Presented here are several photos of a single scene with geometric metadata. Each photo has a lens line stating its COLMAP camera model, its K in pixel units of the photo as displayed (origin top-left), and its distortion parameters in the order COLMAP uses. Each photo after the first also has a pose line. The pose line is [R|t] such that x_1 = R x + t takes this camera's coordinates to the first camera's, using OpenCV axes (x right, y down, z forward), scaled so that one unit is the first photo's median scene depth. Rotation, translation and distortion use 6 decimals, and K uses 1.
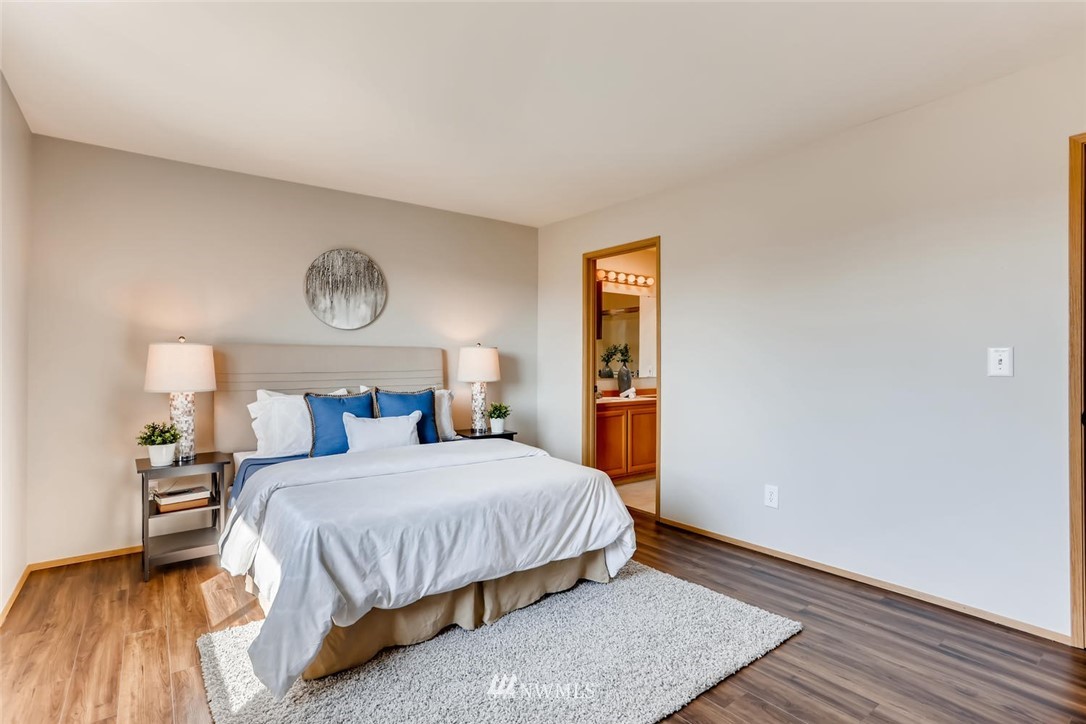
lens RADIAL K [[529.3, 0, 542.9], [0, 529.3, 362.2], [0, 0, 1]] dist [-0.016434, 0.000790]
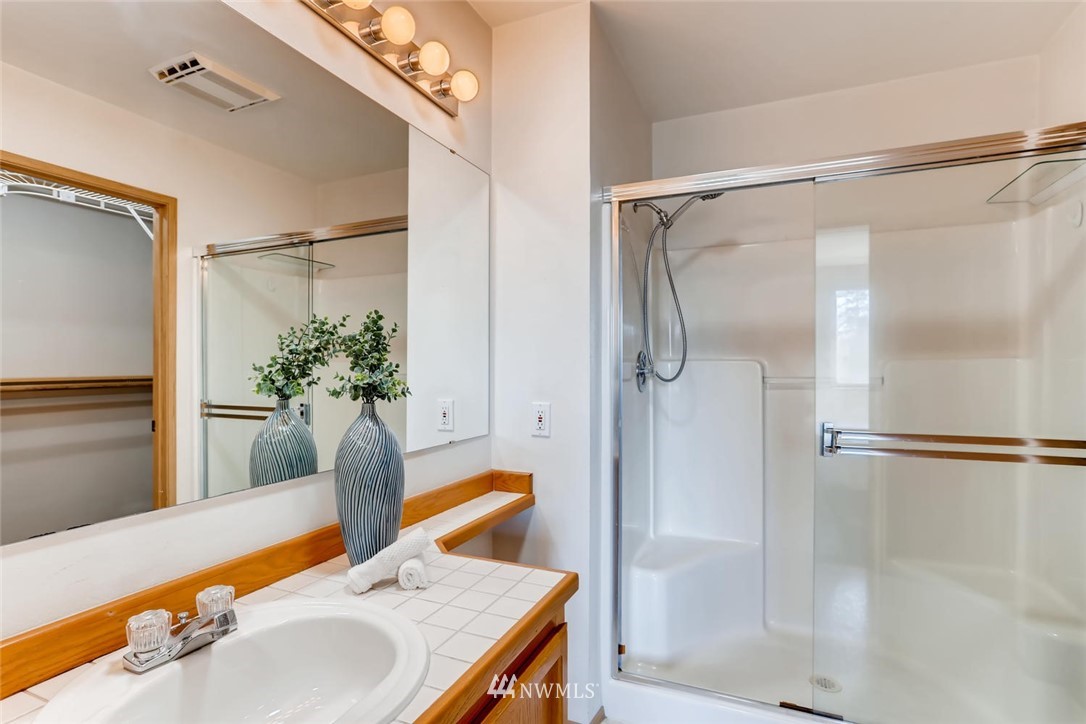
lens RADIAL K [[529.3, 0, 544.2], [0, 529.3, 364.4], [0, 0, 1]] dist [-0.016434, 0.000790]
pose [[0.878227, -0.009839, 0.478144, 0.114215], [0.008969, 0.999951, 0.004104, -0.013171], [-0.478161, 0.000684, 0.878272, 0.774471]]
